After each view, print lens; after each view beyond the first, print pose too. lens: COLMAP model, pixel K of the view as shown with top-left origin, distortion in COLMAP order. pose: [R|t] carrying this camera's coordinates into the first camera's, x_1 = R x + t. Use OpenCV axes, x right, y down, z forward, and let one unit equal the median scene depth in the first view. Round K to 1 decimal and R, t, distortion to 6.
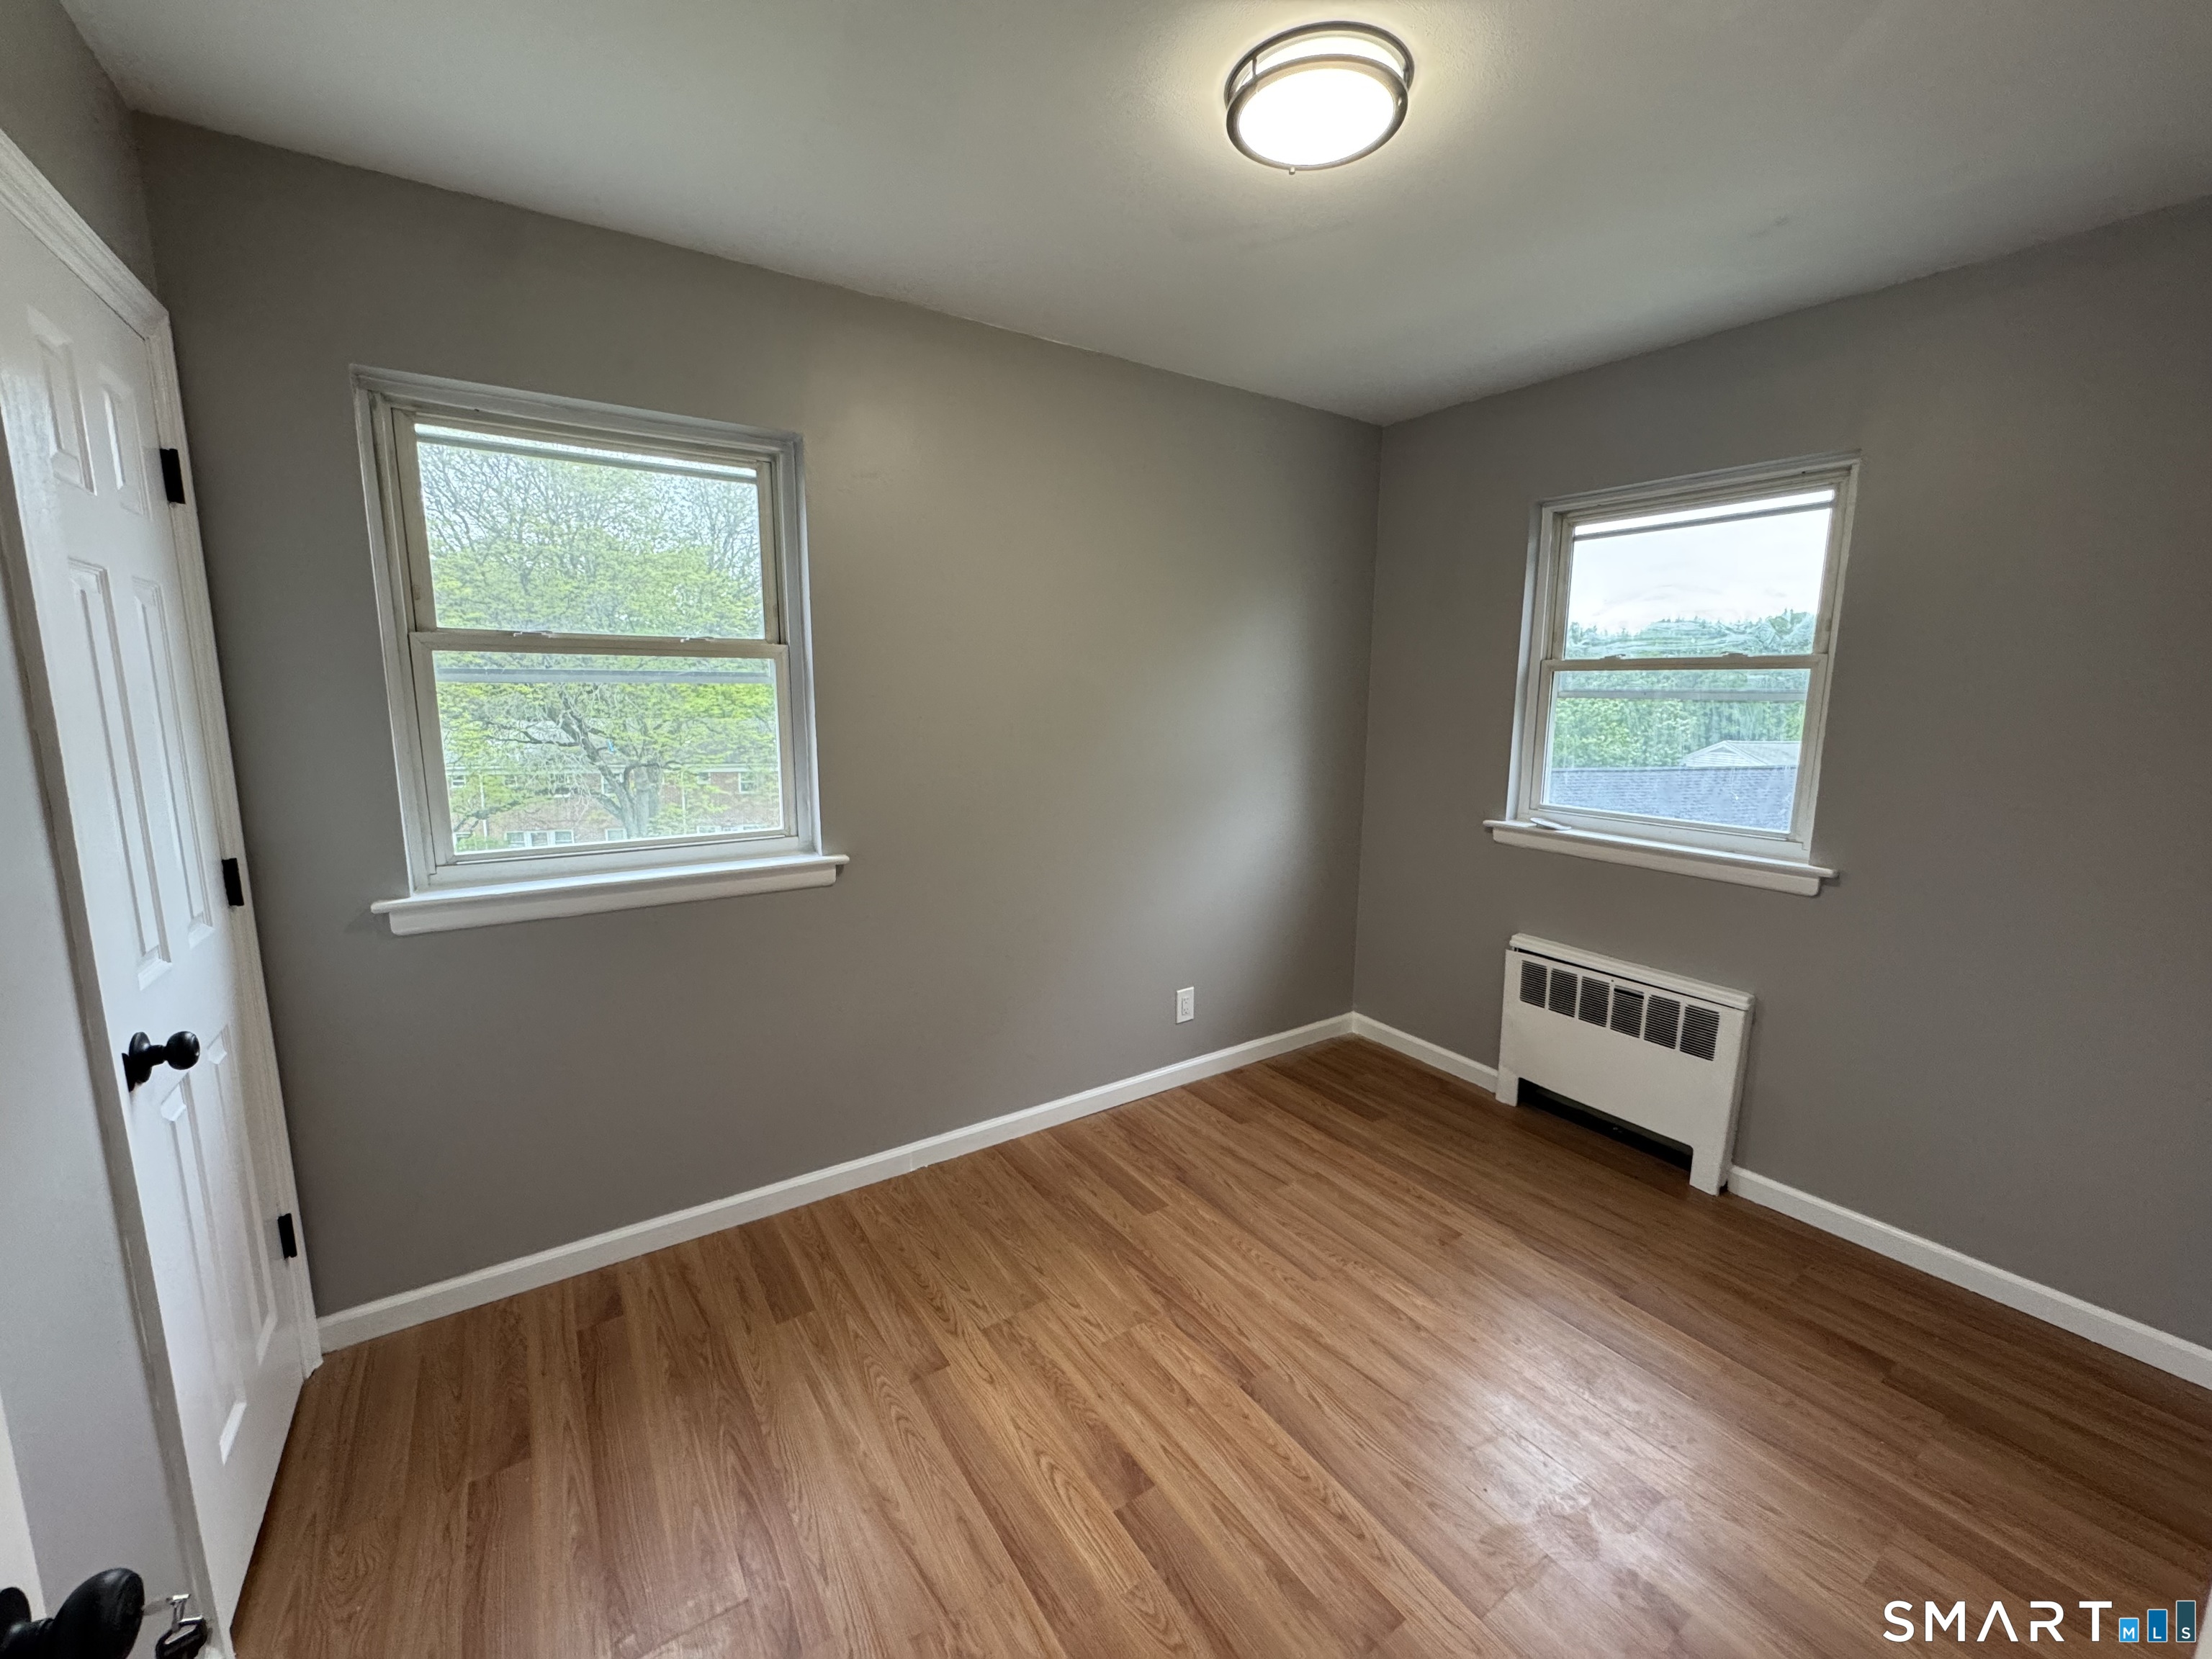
lens RADIAL K [[881.2, 0, 1106.0], [0, 881.2, 829.5], [0, 0, 1]] dist [-0.002038, -0.000223]
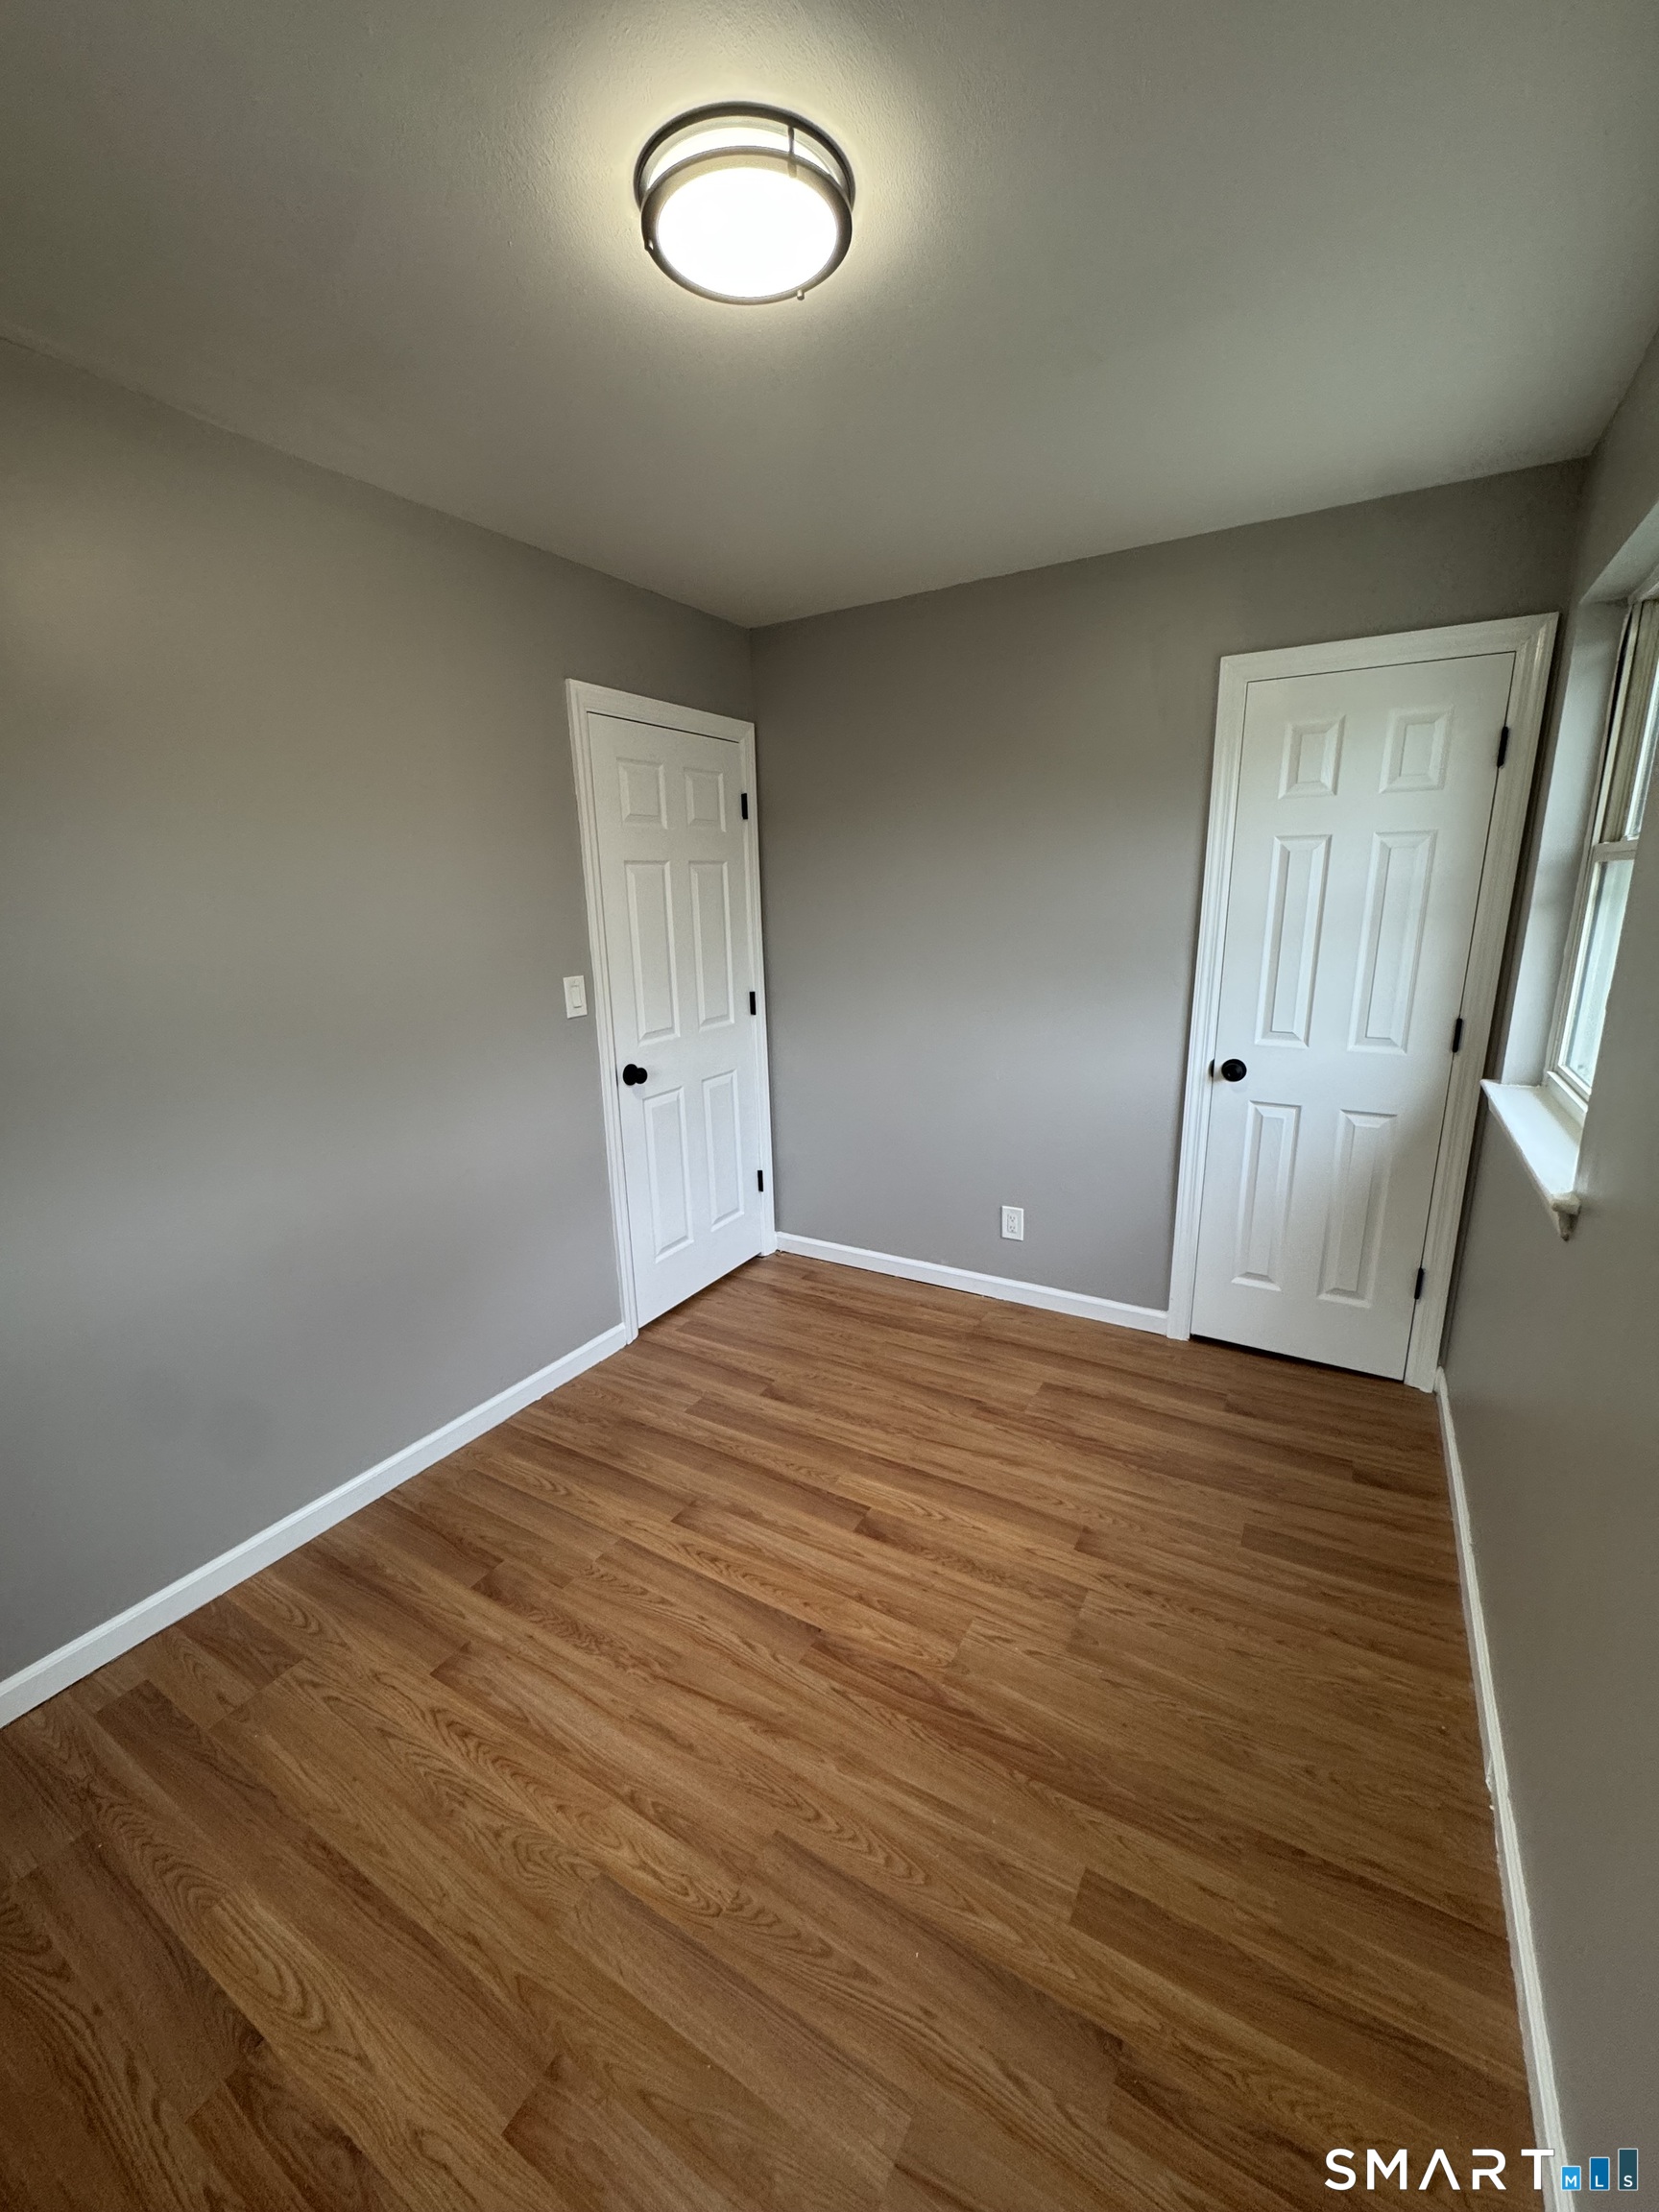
lens RADIAL K [[881.2, 0, 829.5], [0, 881.2, 1106.0], [0, 0, 1]] dist [-0.002038, -0.000223]
pose [[-0.904684, 0.115274, -0.410193, 0.467617], [-0.050172, 0.927190, 0.371217, -0.272471], [0.423119, 0.356414, -0.833030, 1.568725]]
